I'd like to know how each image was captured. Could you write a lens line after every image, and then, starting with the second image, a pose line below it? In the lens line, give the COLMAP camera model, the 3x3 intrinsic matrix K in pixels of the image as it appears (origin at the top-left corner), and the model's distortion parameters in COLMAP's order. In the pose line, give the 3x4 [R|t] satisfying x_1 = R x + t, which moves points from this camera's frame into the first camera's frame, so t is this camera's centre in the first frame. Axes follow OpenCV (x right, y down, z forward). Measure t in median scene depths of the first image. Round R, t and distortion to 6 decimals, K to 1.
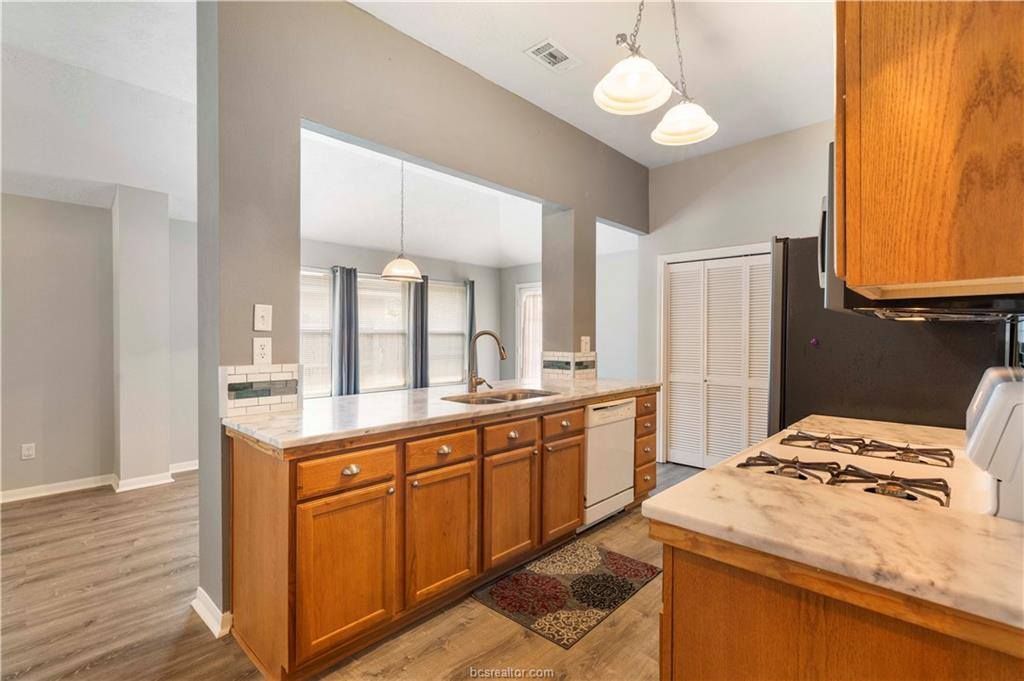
lens RADIAL K [[468.2, 0, 512.0], [0, 468.2, 340.5], [0, 0, 1]] dist [0.001993, 0.000339]
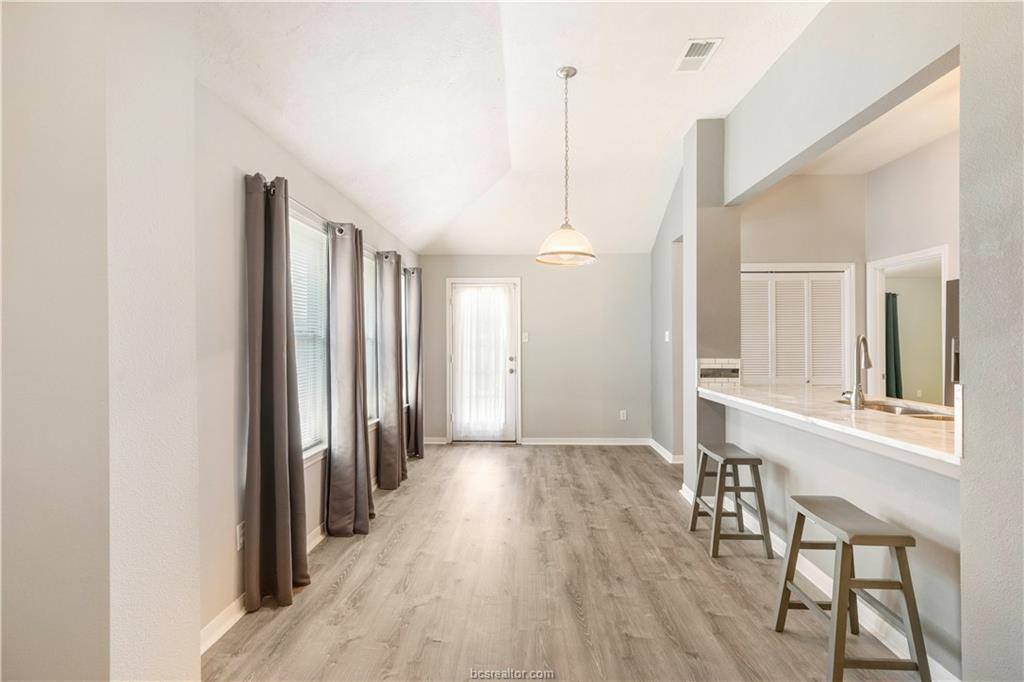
lens RADIAL K [[468.2, 0, 512.0], [0, 468.2, 341.0], [0, 0, 1]] dist [0.001993, 0.000339]
pose [[0.755092, -0.000484, 0.655618, -0.813370], [0.006075, 0.999962, -0.006259, -0.007255], [-0.655590, 0.008709, 0.755067, 0.573382]]
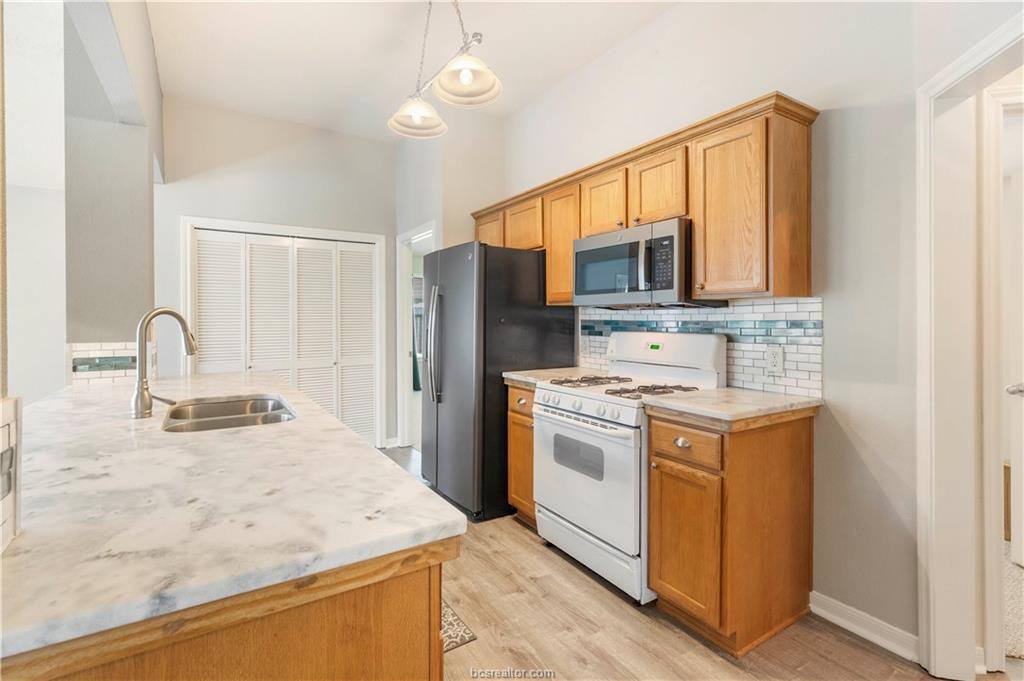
lens RADIAL K [[457.9, 0, 512.0], [0, 457.9, 340.5], [0, 0, 1]] dist [0.000782, 0.000132]
pose [[0.246097, -0.043605, 0.968264, -0.364240], [0.009586, 0.999048, 0.042555, 0.000607], [-0.969198, -0.001191, 0.246281, 0.327370]]
